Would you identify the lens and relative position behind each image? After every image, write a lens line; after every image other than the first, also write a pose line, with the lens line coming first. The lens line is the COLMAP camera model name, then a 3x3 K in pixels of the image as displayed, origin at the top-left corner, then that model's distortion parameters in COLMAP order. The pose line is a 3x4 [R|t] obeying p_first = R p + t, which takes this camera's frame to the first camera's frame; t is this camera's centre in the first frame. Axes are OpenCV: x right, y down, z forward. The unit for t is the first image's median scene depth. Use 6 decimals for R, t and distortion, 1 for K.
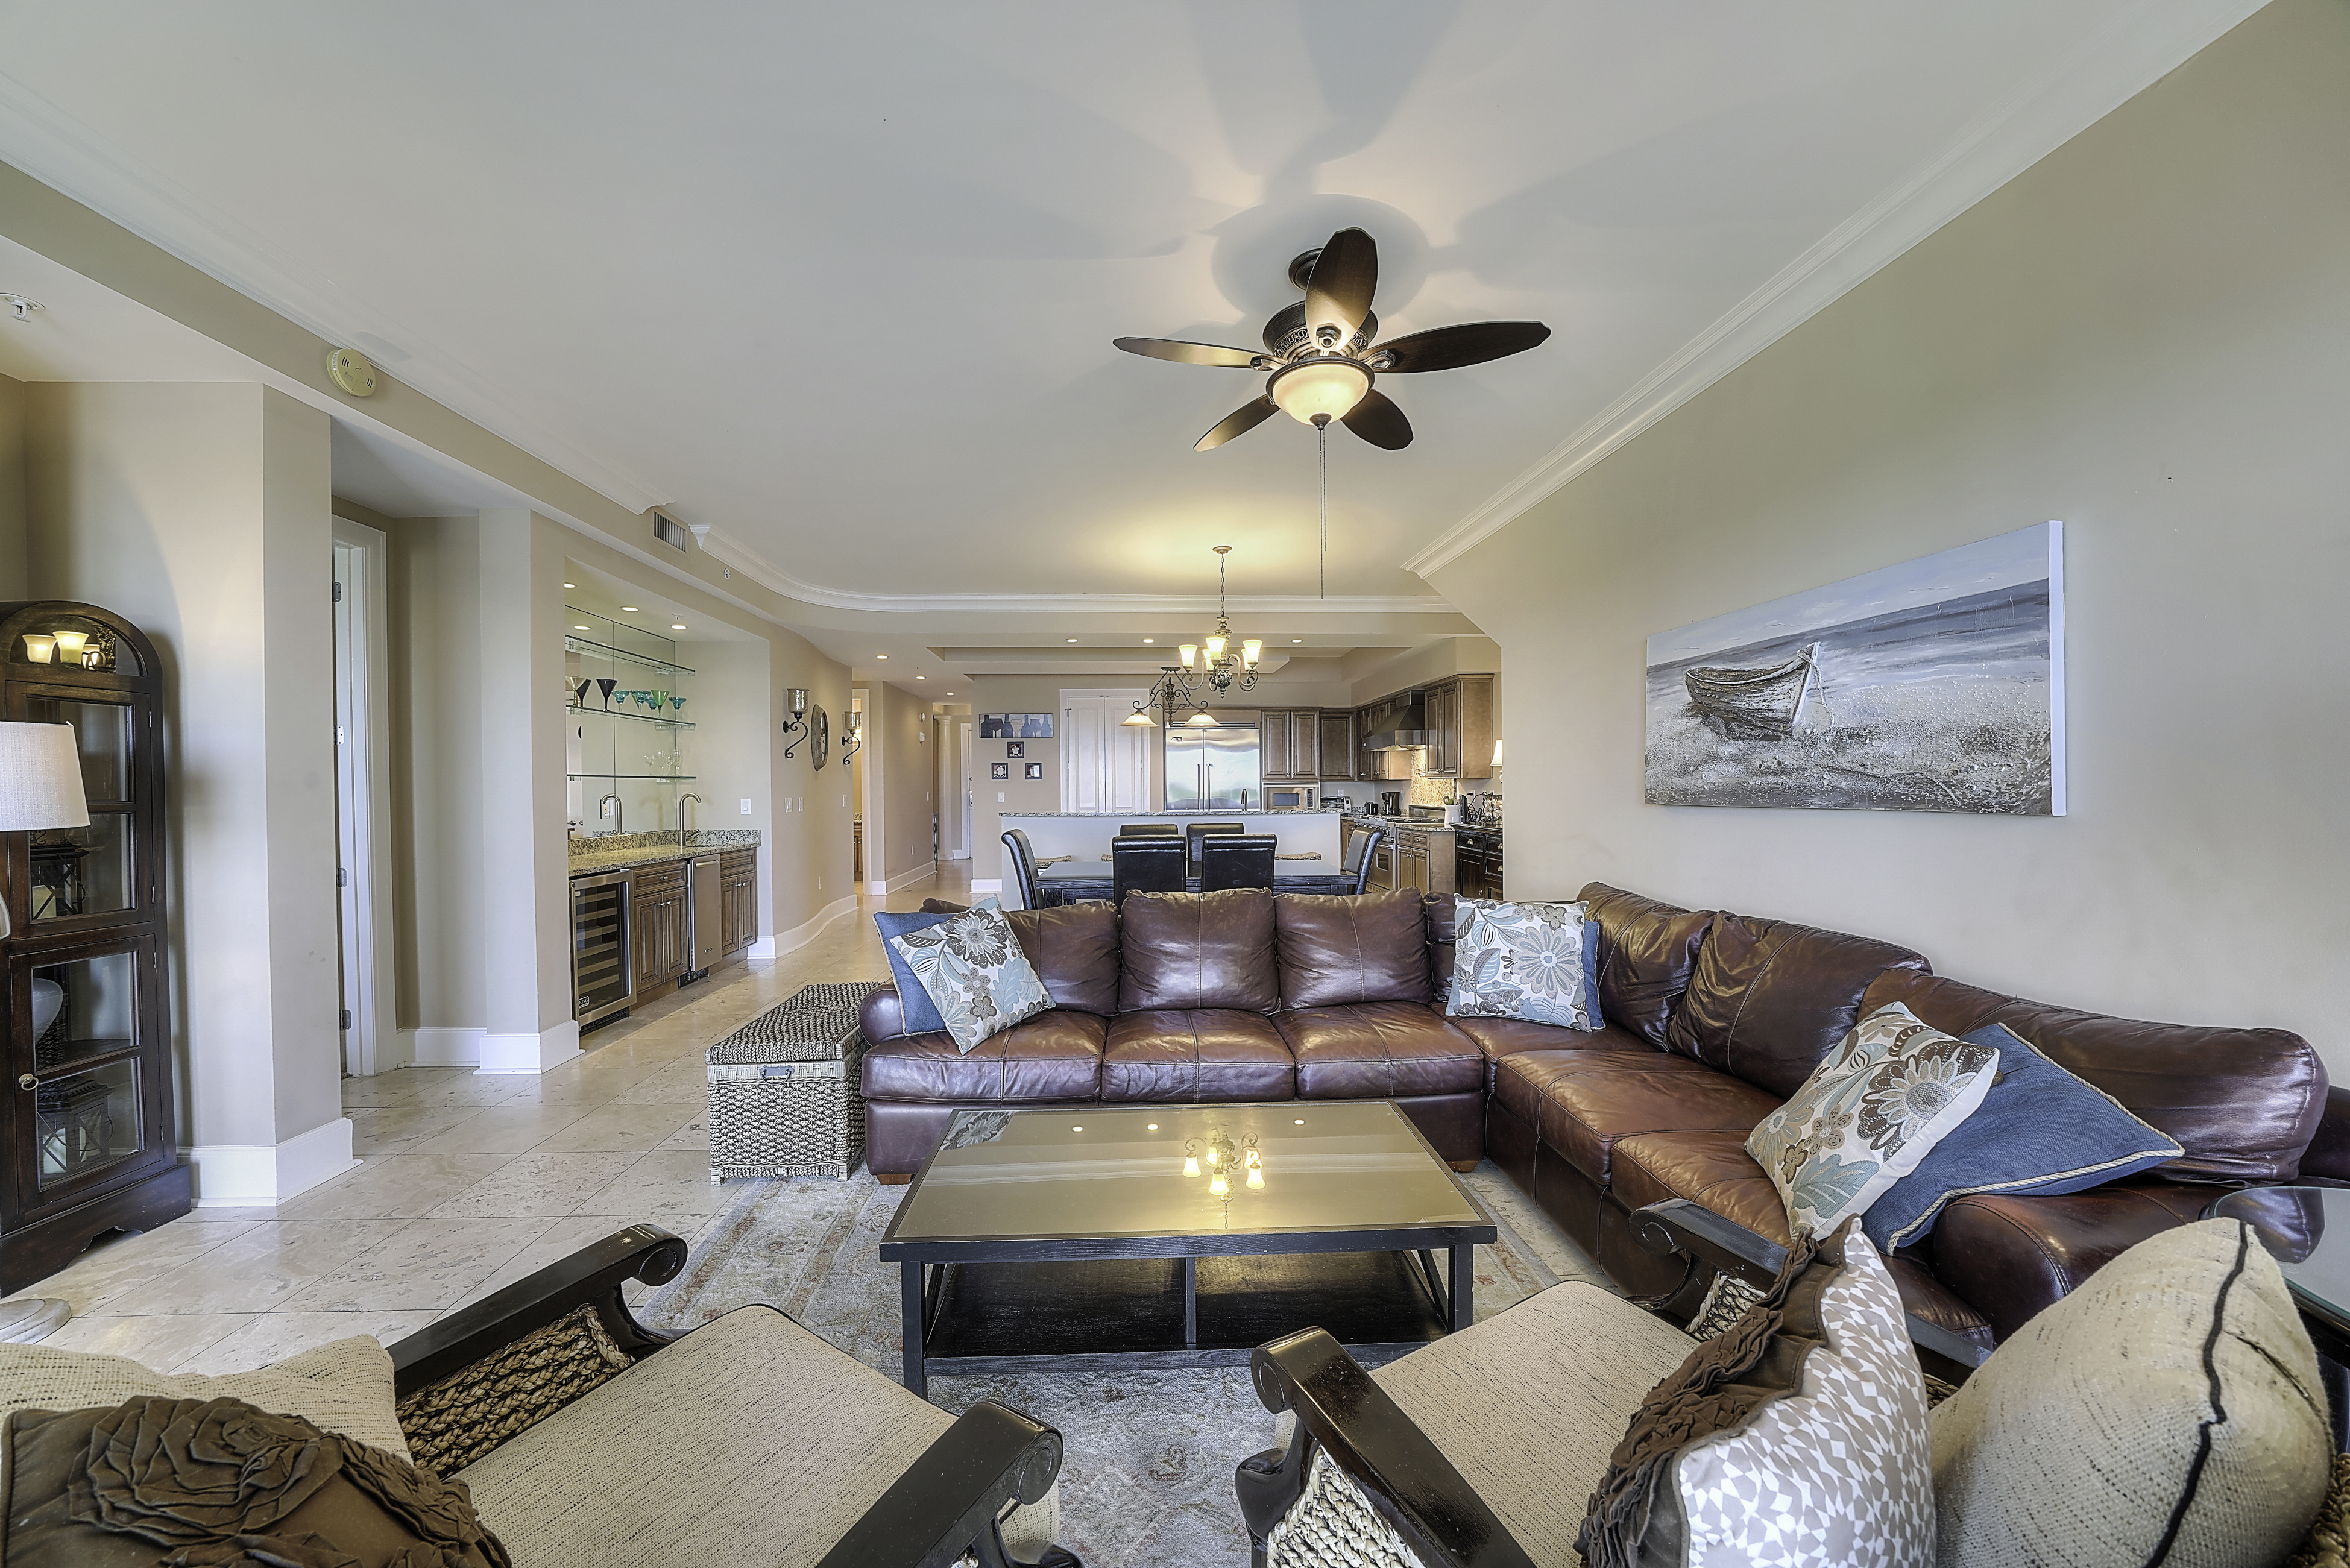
lens RADIAL K [[764.7, 0, 1175.4], [0, 764.7, 798.2], [0, 0, 1]] dist [-0.001654, -0.000055]
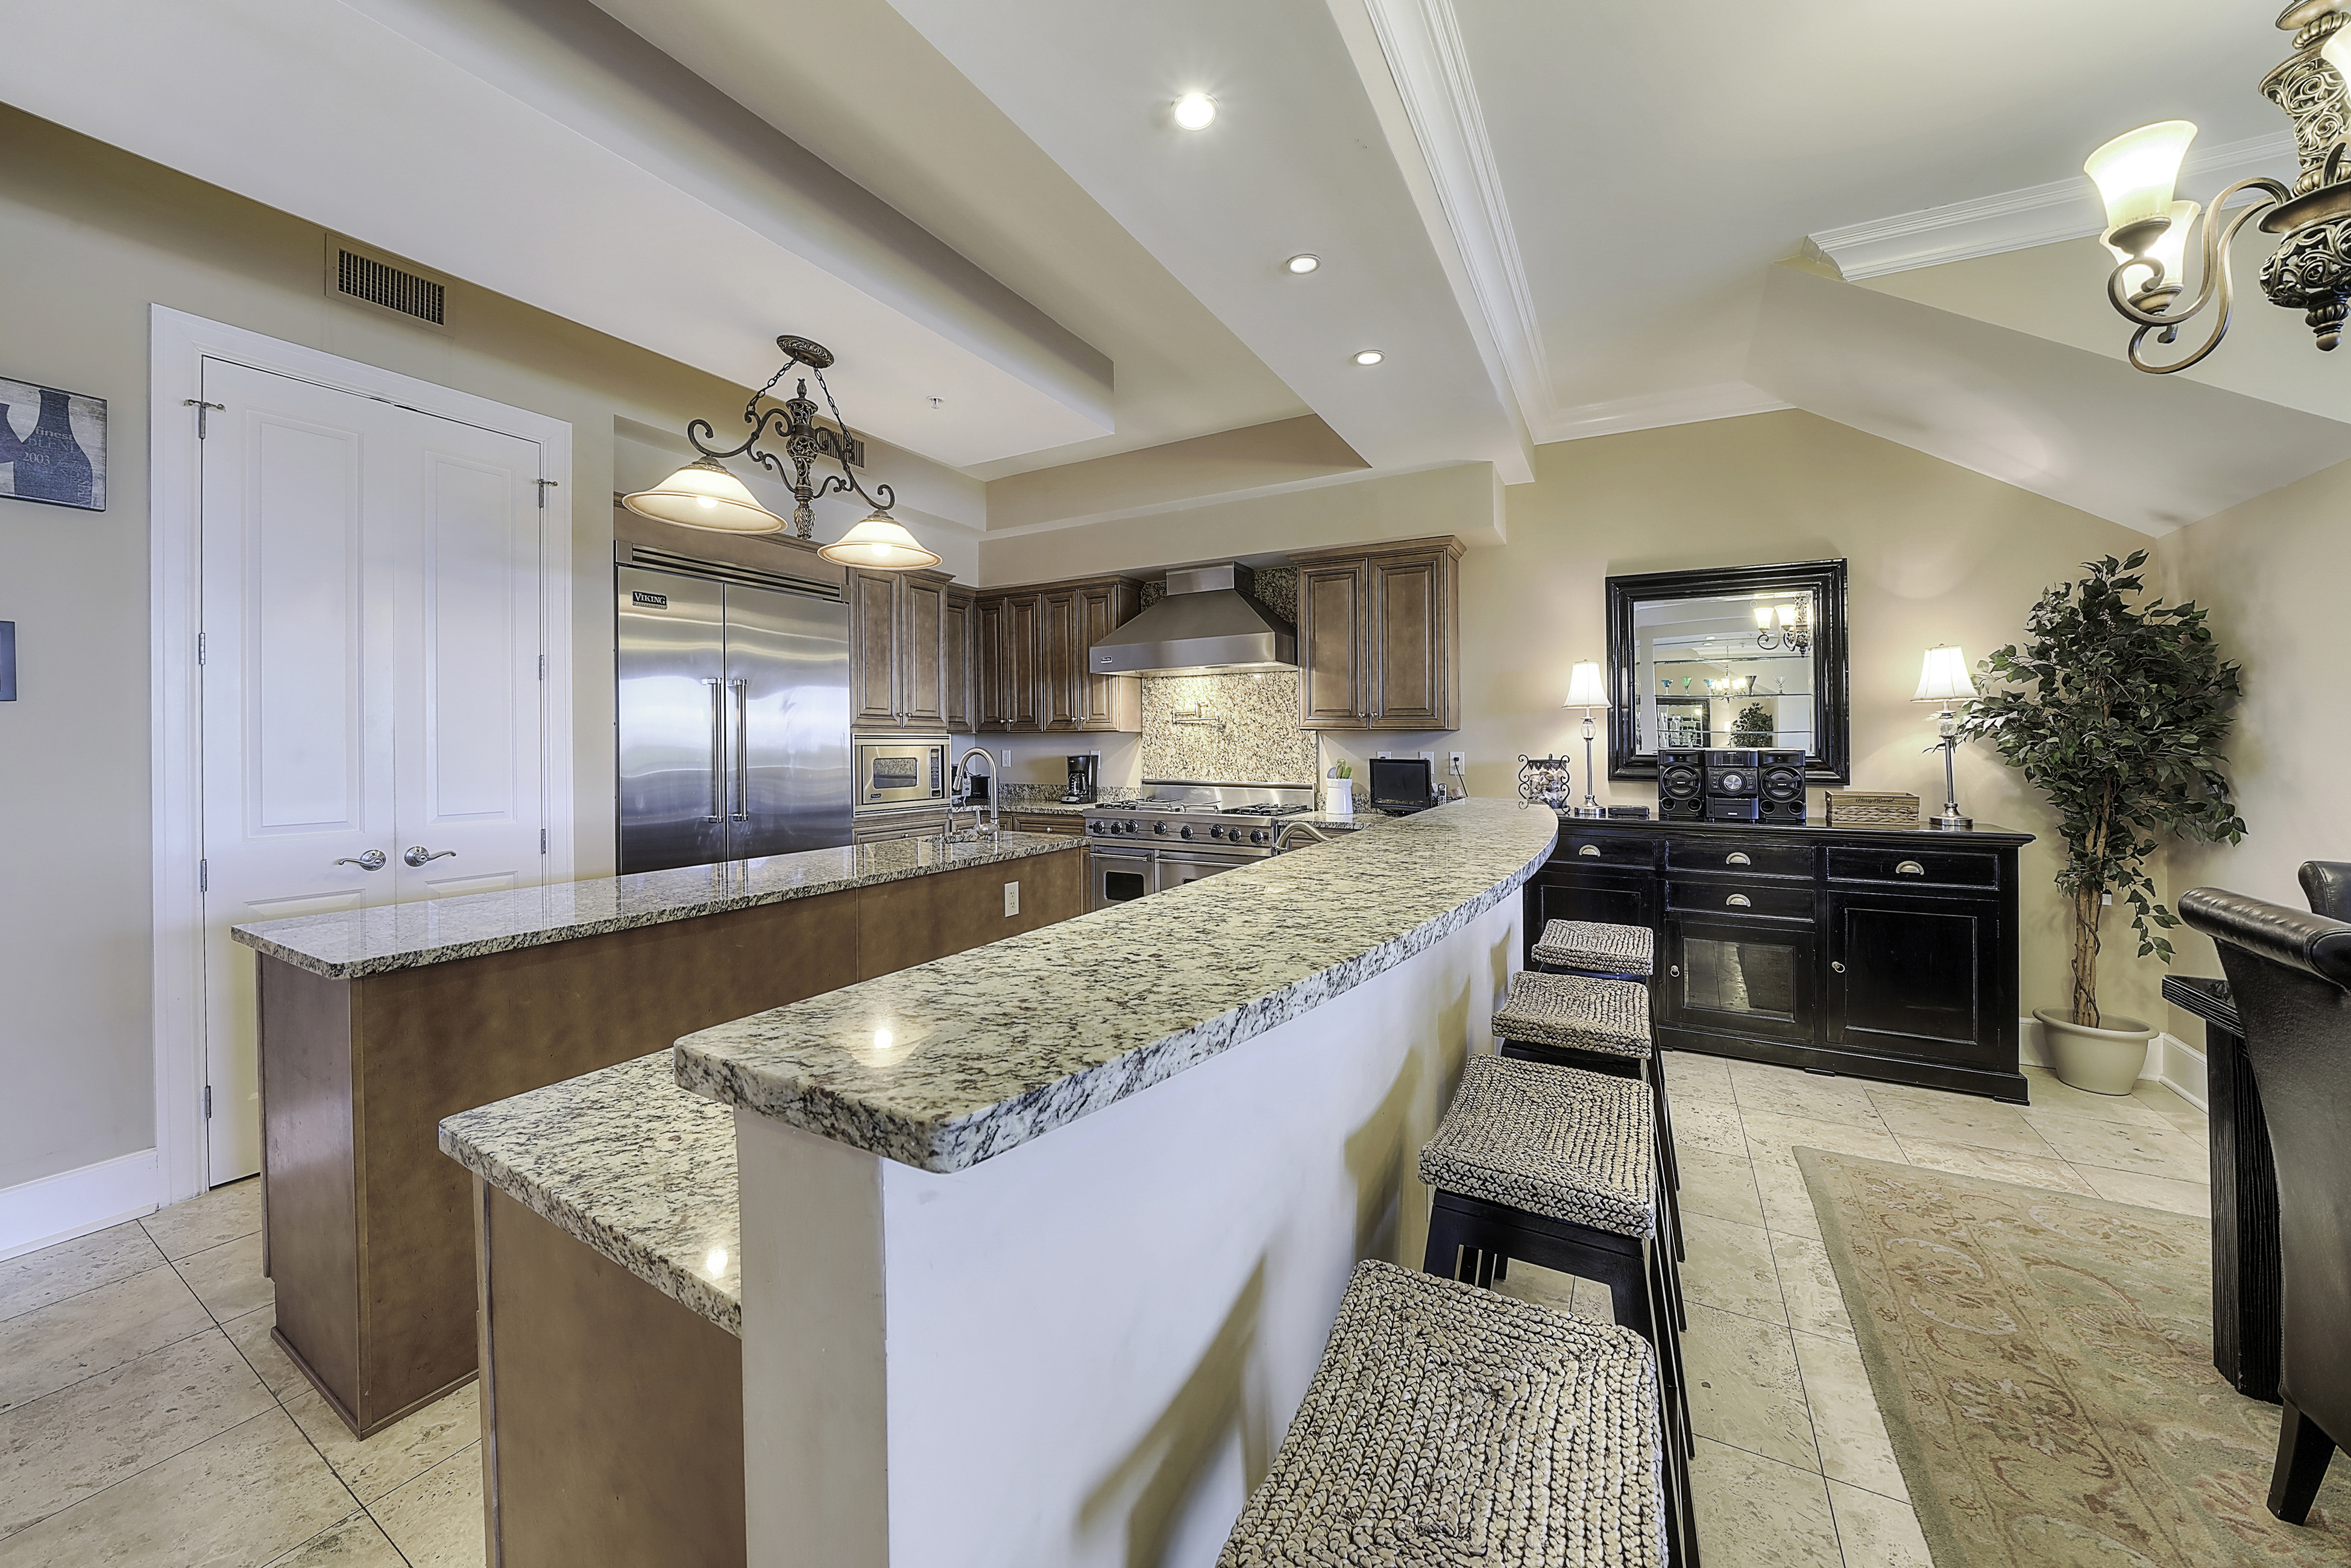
lens RADIAL K [[875.9, 0, 1112.0], [0, 875.9, 750.0], [0, 0, 1]] dist [-0.023776, 0.000048]
pose [[0.575686, 0.000139, 0.817671, -0.668570], [0.009174, 0.999936, -0.006630, -0.025216], [-0.817619, 0.011318, 0.575648, 2.068332]]
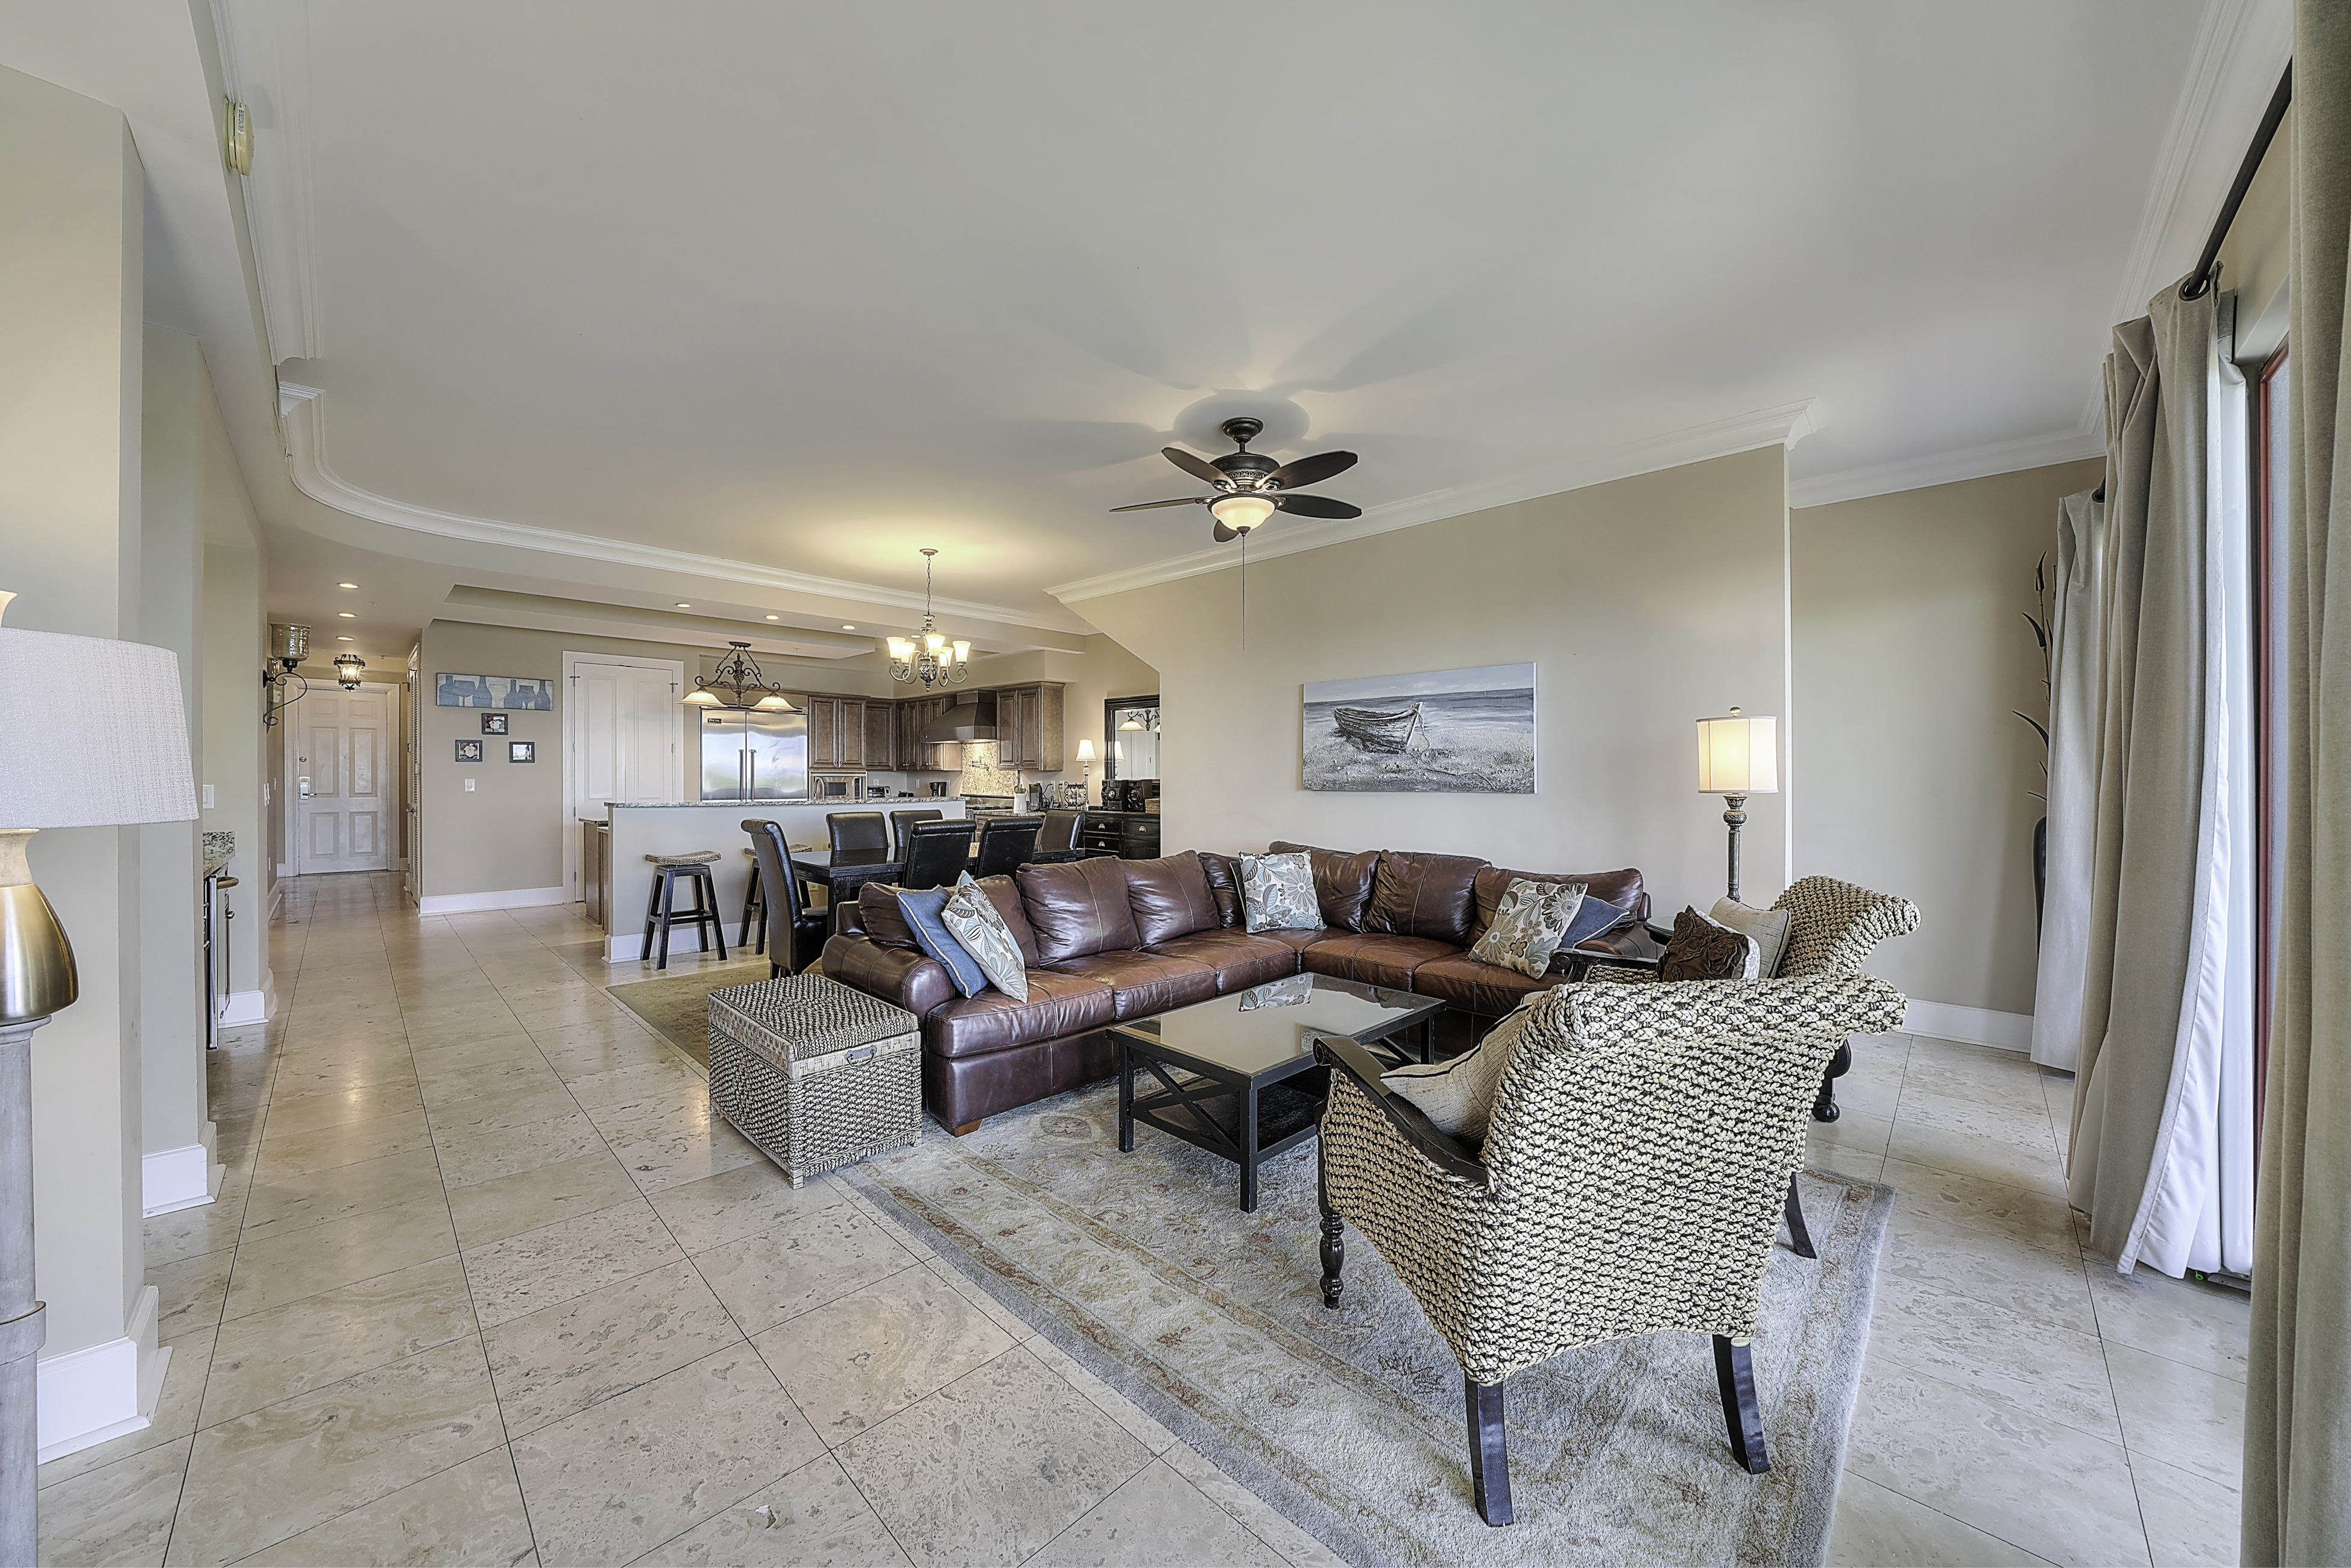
lens RADIAL K [[818.4, 0, 1085.6], [0, 818.4, 779.5], [0, 0, 1]] dist [-0.000157, -0.000066]
pose [[0.773608, 0.007839, 0.633616, -0.905435], [-0.000018, 0.999924, -0.012348, 0.008429], [-0.633665, 0.009541, 0.773549, -0.024799]]
